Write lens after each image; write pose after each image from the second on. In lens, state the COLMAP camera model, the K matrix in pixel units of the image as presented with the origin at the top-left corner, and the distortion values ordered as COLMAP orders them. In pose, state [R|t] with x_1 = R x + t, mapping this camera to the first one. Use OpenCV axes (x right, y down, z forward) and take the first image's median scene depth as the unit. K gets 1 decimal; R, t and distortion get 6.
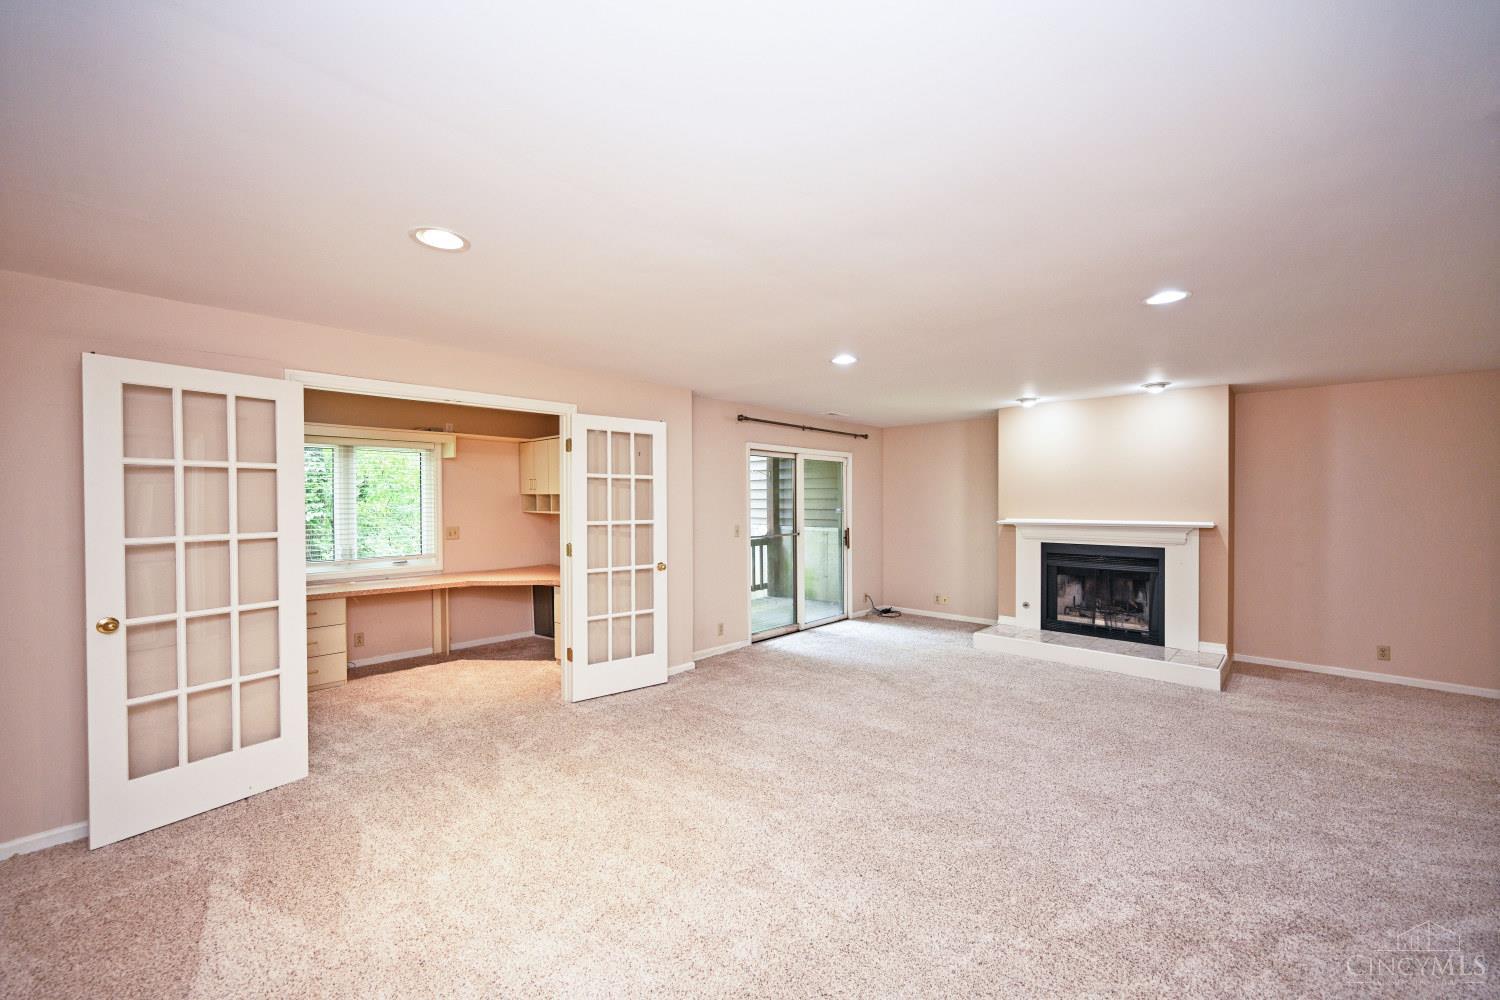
lens RADIAL K [[590.6, 0, 750.0], [0, 590.6, 500.0], [0, 0, 1]] dist [-0.000077, 0.000011]
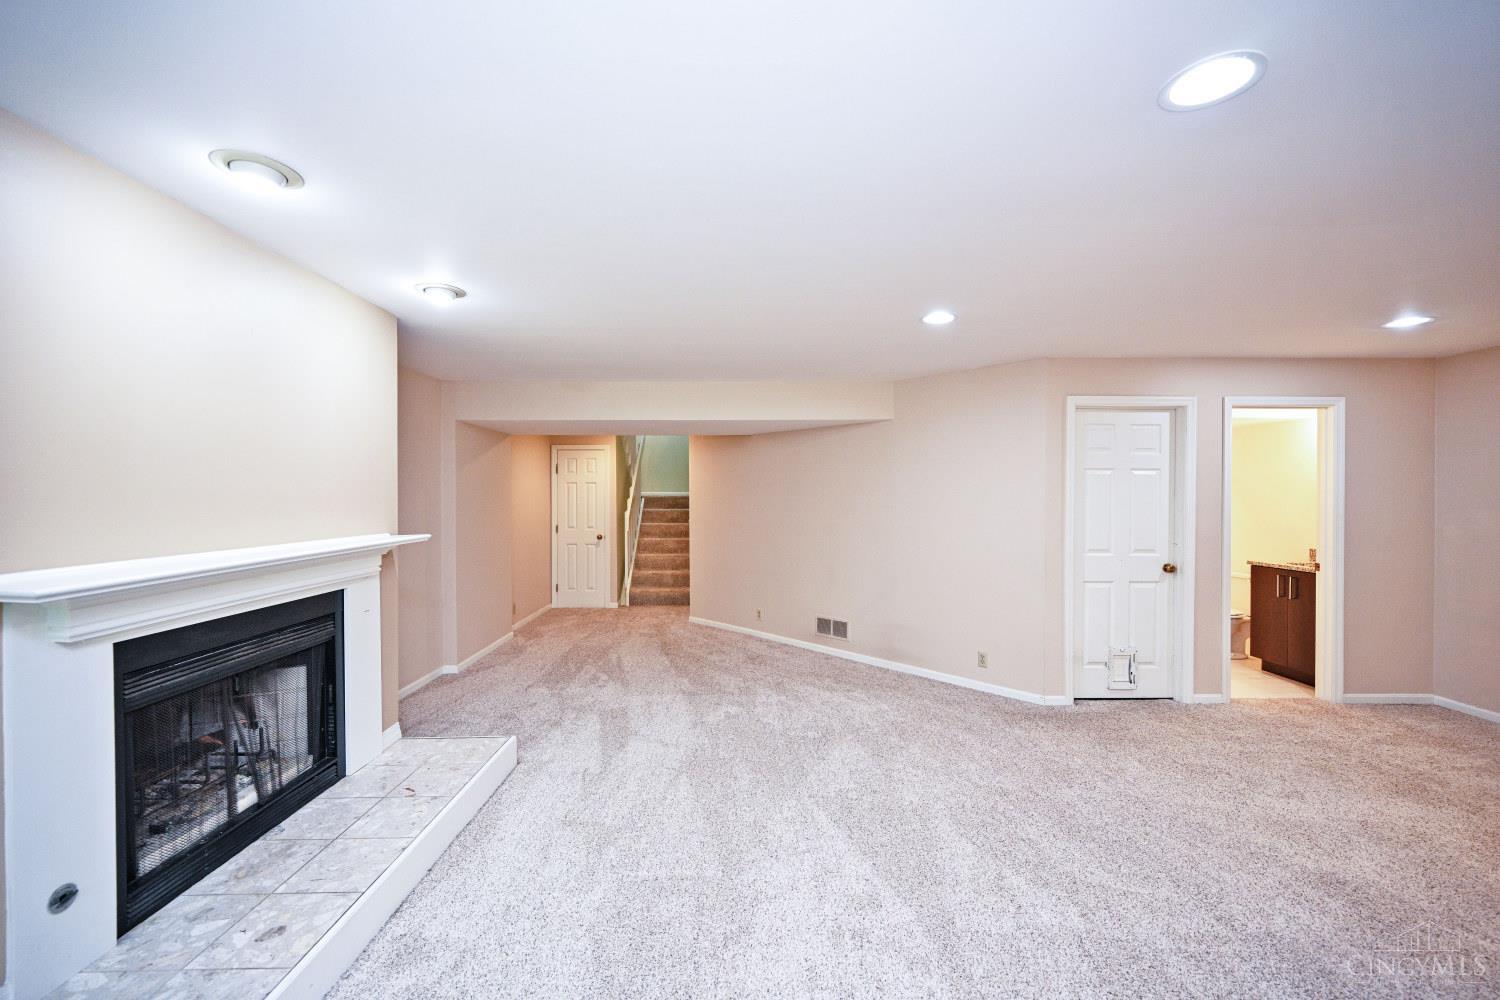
lens RADIAL K [[594.4, 0, 744.3], [0, 594.4, 496.3], [0, 0, 1]] dist [0.001259, 0.000226]
pose [[-0.694660, 0.000096, 0.719339, 0.068817], [0.001711, 0.999997, 0.001519, -0.001166], [-0.719337, 0.002286, -0.694658, 1.027327]]
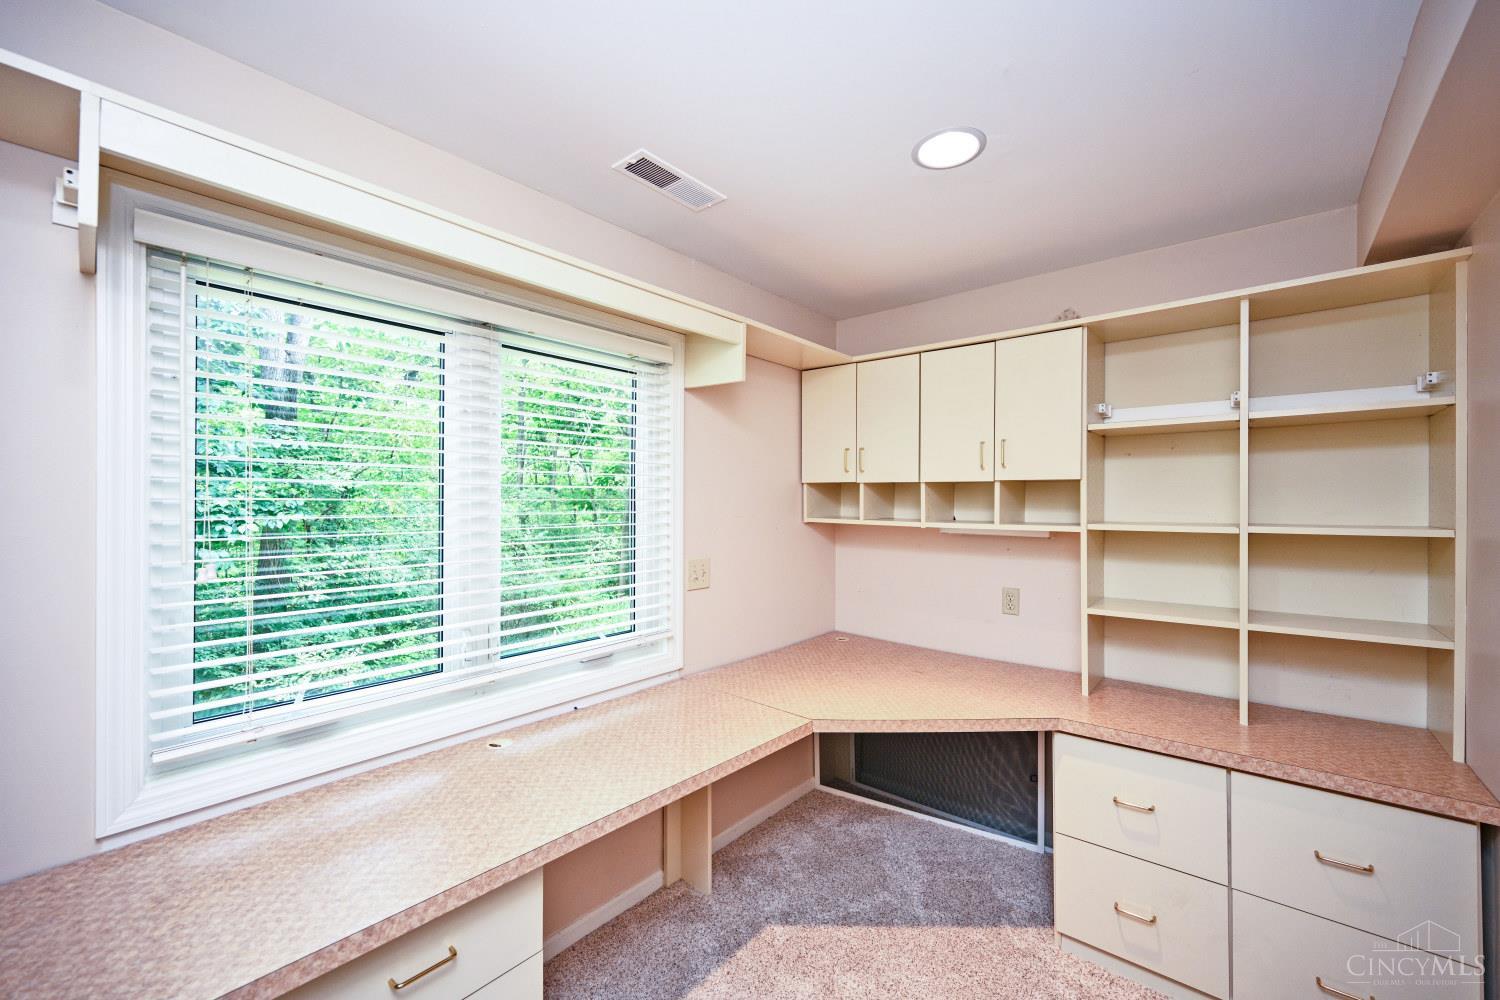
lens RADIAL K [[596.4, 0, 755.3], [0, 596.4, 496.4], [0, 0, 1]] dist [0.000778, 0.000033]
pose [[0.998305, 0.011096, 0.057126, -0.505588], [-0.010691, 0.999916, -0.007395, 0.004374], [-0.057204, 0.006772, 0.998340, 0.602682]]
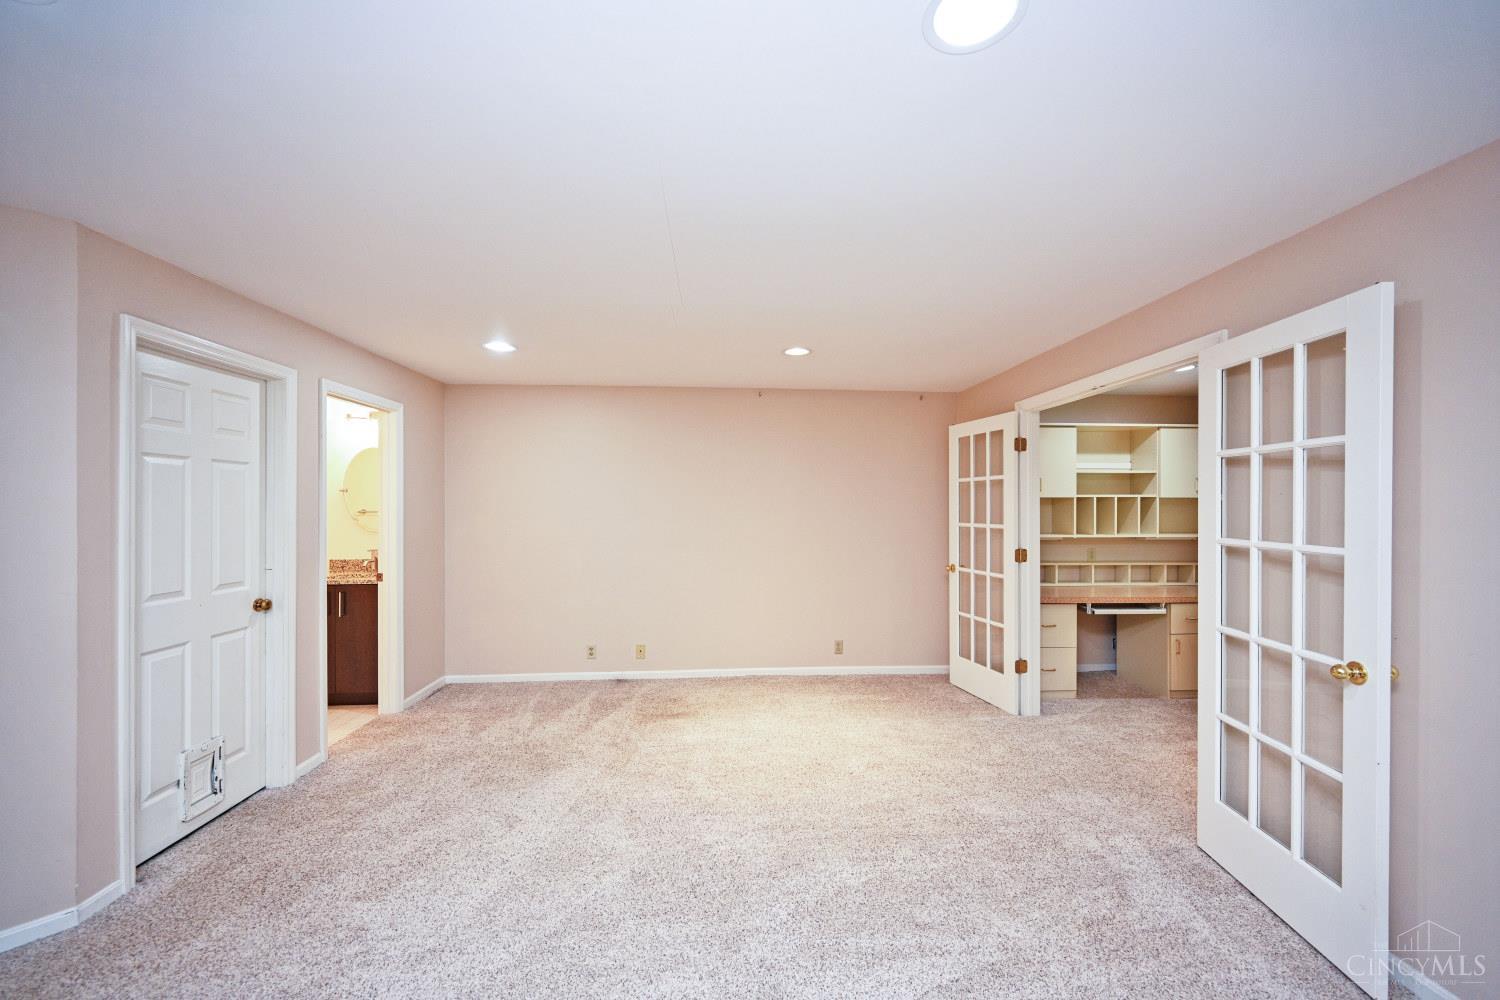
lens RADIAL K [[591.2, 0, 755.7], [0, 591.2, 504.6], [0, 0, 1]] dist [-0.000448, 0.000009]
pose [[-0.681362, 0.001581, -0.731945, 0.318679], [0.001411, 0.999999, 0.000846, 0.002810], [0.731945, -0.000457, -0.681363, 0.802822]]
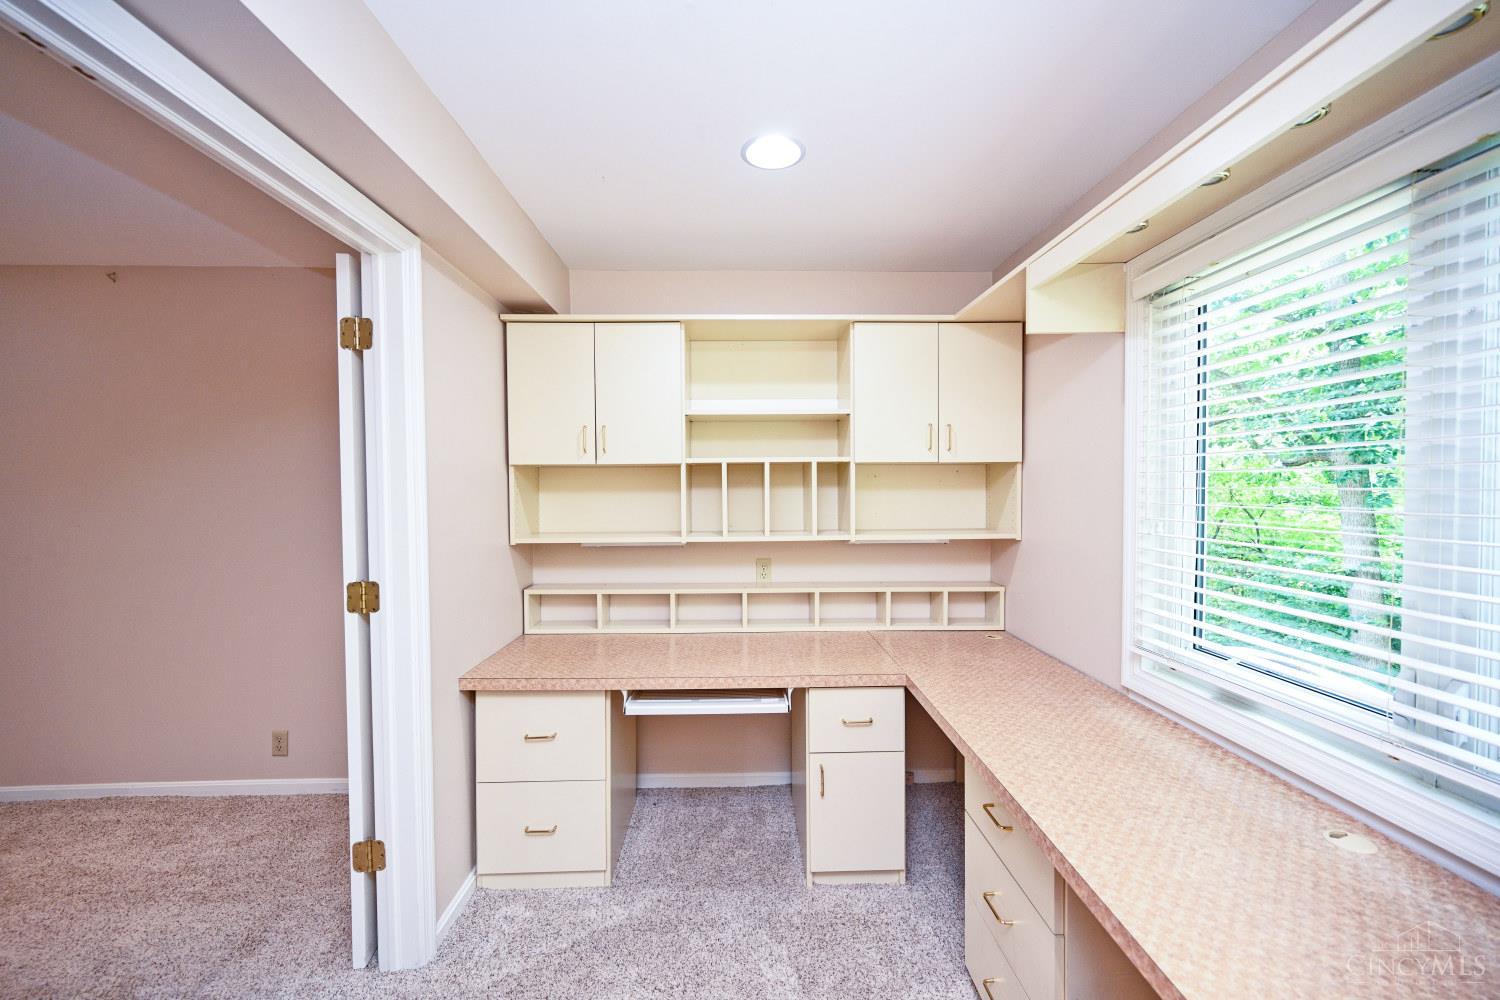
lens RADIAL K [[590.6, 0, 750.0], [0, 590.6, 500.0], [0, 0, 1]] dist [-0.000077, 0.000011]
pose [[-0.705197, 0.027771, -0.708467, -0.346249], [0.011481, 0.999549, 0.027753, 0.009386], [0.708918, 0.011437, -0.705198, 0.900099]]
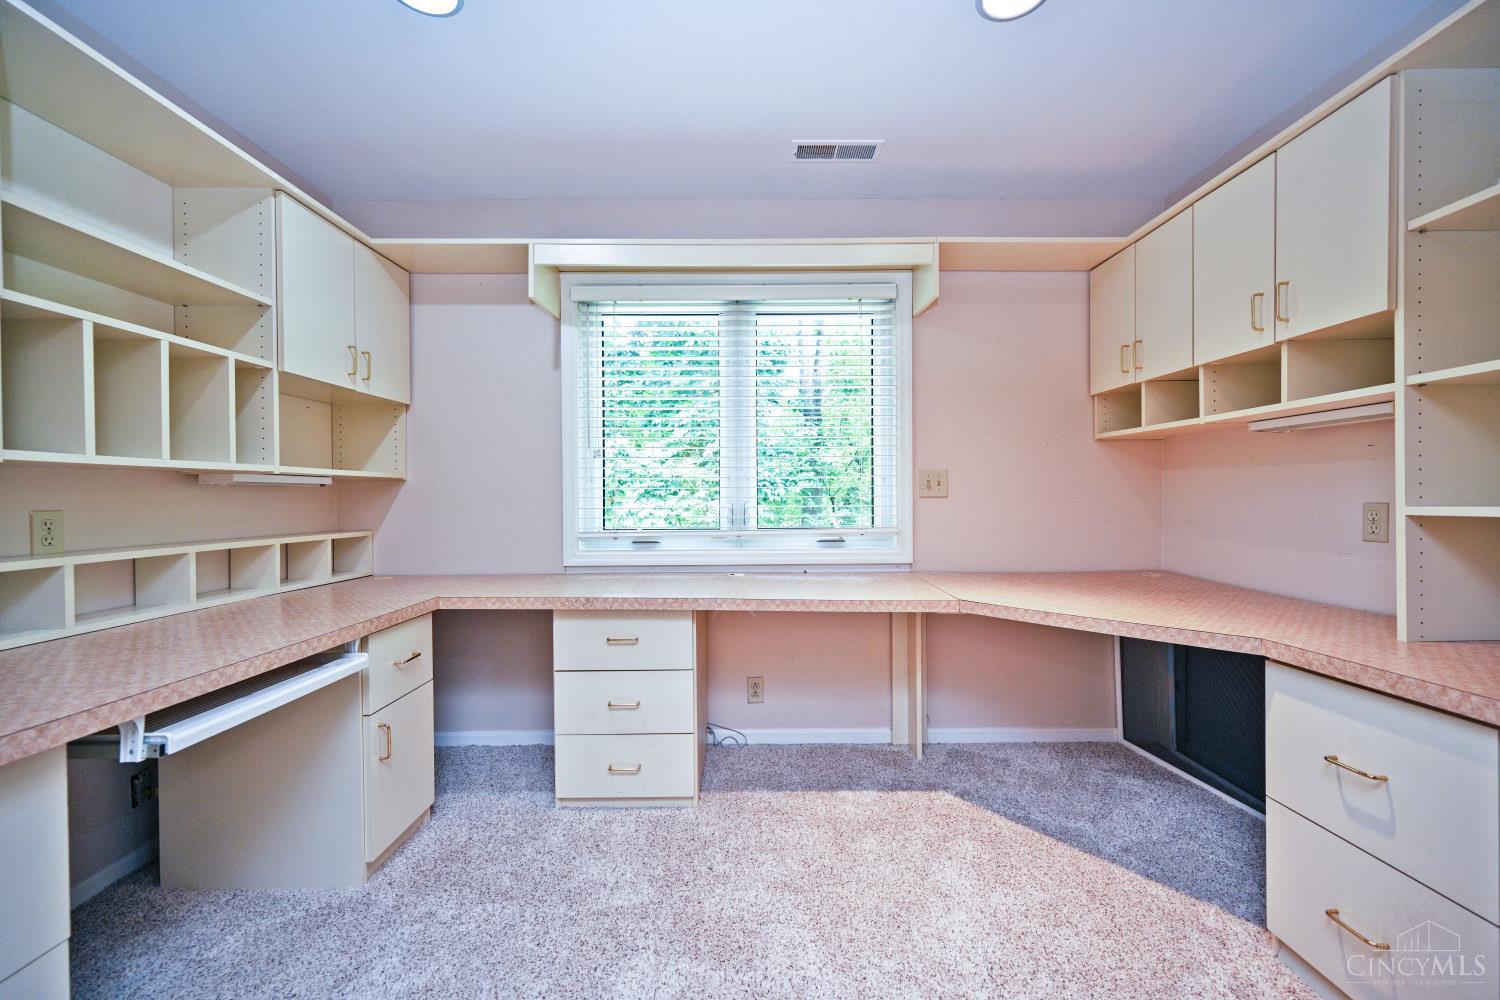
lens RADIAL K [[590.5, 0, 753.6], [0, 590.5, 496.6], [0, 0, 1]] dist [-0.000075, 0.000128]
pose [[0.692462, 0.004190, -0.721442, -0.280876], [0.002667, 0.999961, 0.008368, 0.064107], [0.721449, -0.007719, 0.692425, 0.607564]]
